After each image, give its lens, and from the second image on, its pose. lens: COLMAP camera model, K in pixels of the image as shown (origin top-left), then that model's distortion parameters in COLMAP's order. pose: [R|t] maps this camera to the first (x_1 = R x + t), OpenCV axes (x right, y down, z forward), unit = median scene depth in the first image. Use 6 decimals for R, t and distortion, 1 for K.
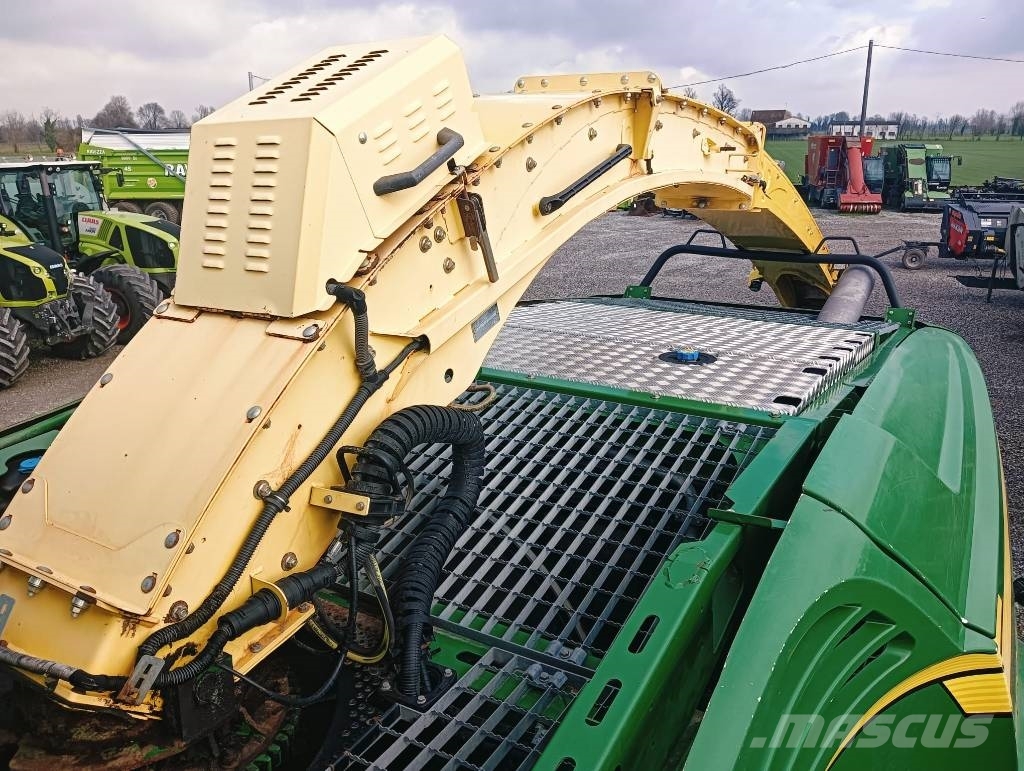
lens RADIAL K [[817.1, 0, 515.0], [0, 817.1, 367.2], [0, 0, 1]] dist [0.053054, -0.065132]
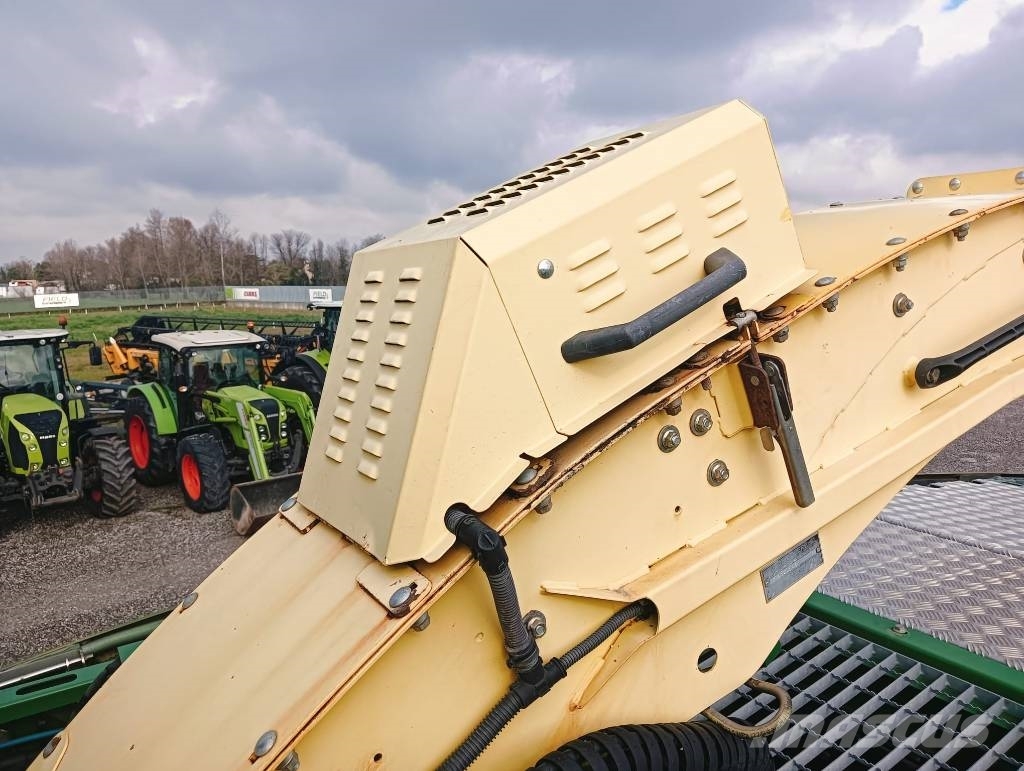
lens RADIAL K [[817.1, 0, 502.1], [0, 817.1, 381.9], [0, 0, 1]] dist [0.053054, -0.065132]
pose [[0.879745, 0.053269, -0.472452, 0.062008], [-0.115670, 0.987827, -0.104010, -0.116374], [0.461161, 0.146151, 0.875198, 0.421249]]
